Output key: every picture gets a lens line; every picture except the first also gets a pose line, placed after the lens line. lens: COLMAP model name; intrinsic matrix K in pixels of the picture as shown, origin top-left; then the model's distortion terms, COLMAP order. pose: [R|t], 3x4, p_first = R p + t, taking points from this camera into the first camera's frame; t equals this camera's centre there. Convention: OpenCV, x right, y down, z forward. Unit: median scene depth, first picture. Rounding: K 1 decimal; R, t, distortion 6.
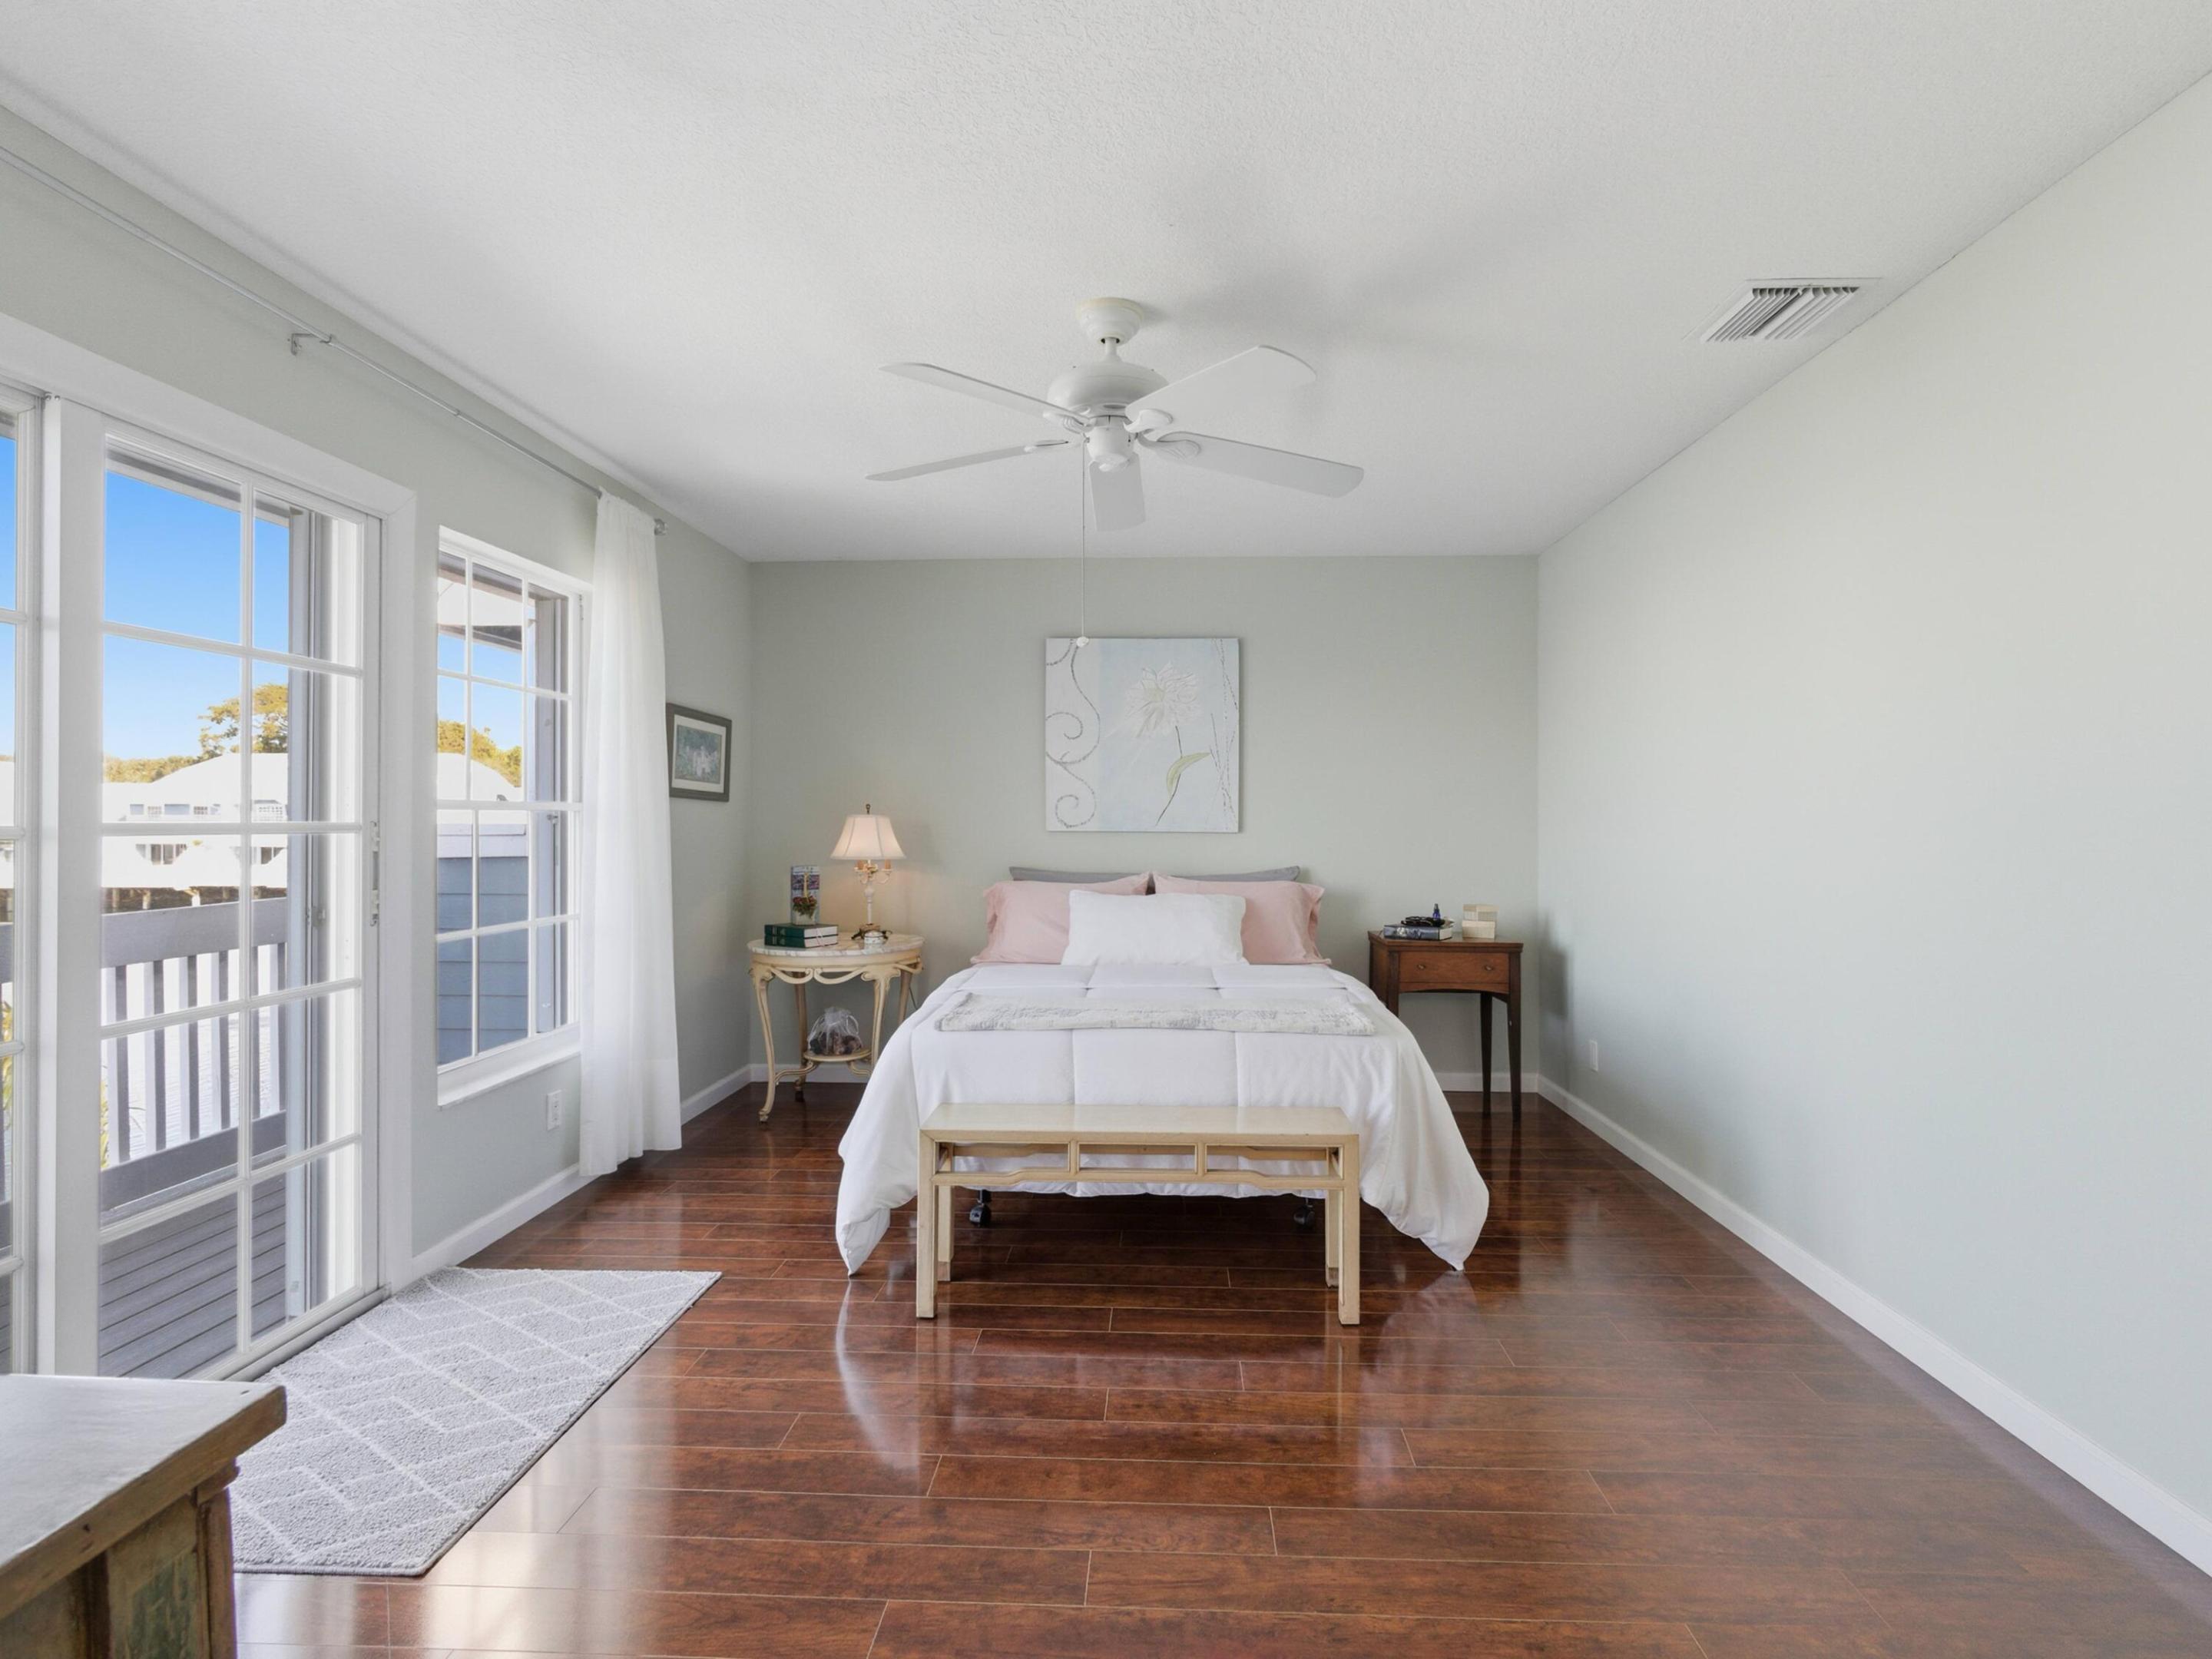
lens RADIAL K [[1004.8, 0, 1129.2], [0, 1004.8, 822.4], [0, 0, 1]] dist [-0.028629, -0.000299]
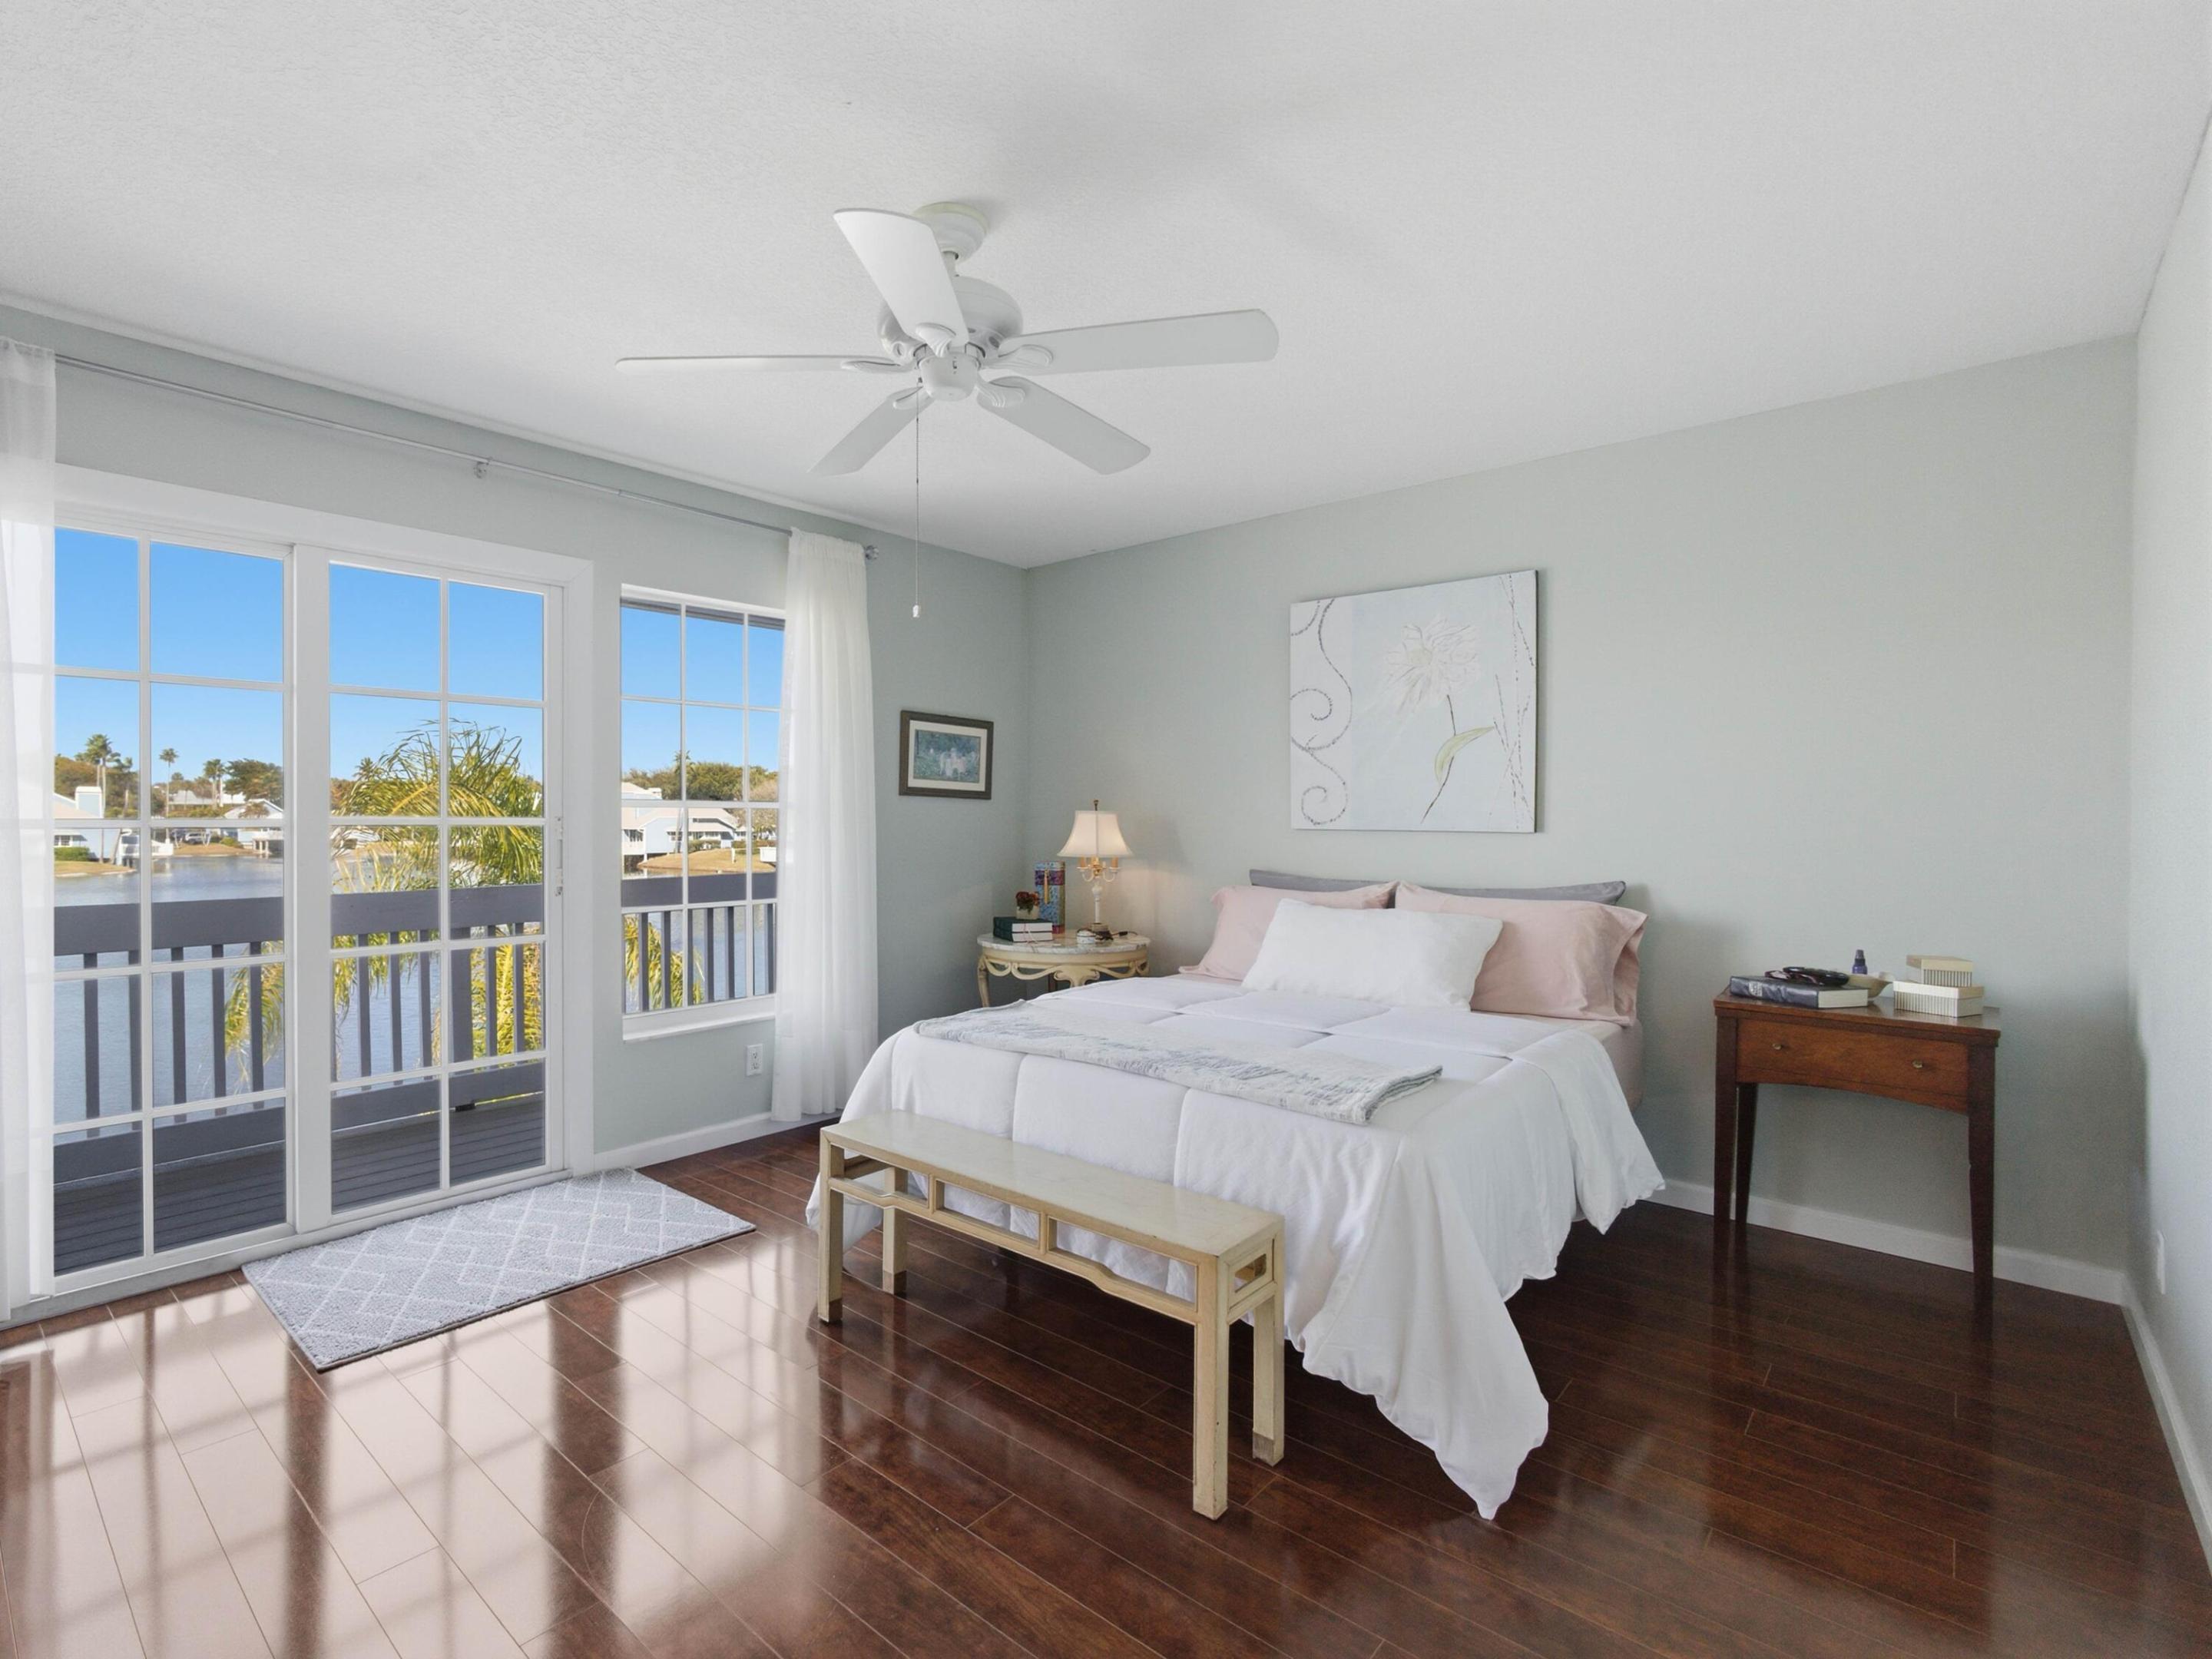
lens RADIAL K [[1004.8, 0, 1005.2], [0, 1004.8, 841.0], [0, 0, 1]] dist [-0.028629, -0.000299]
pose [[0.766355, 0.014743, -0.642248, 0.299734], [0.000812, 0.999714, 0.023916, -0.001785], [0.642417, -0.018850, 0.766123, 0.197466]]
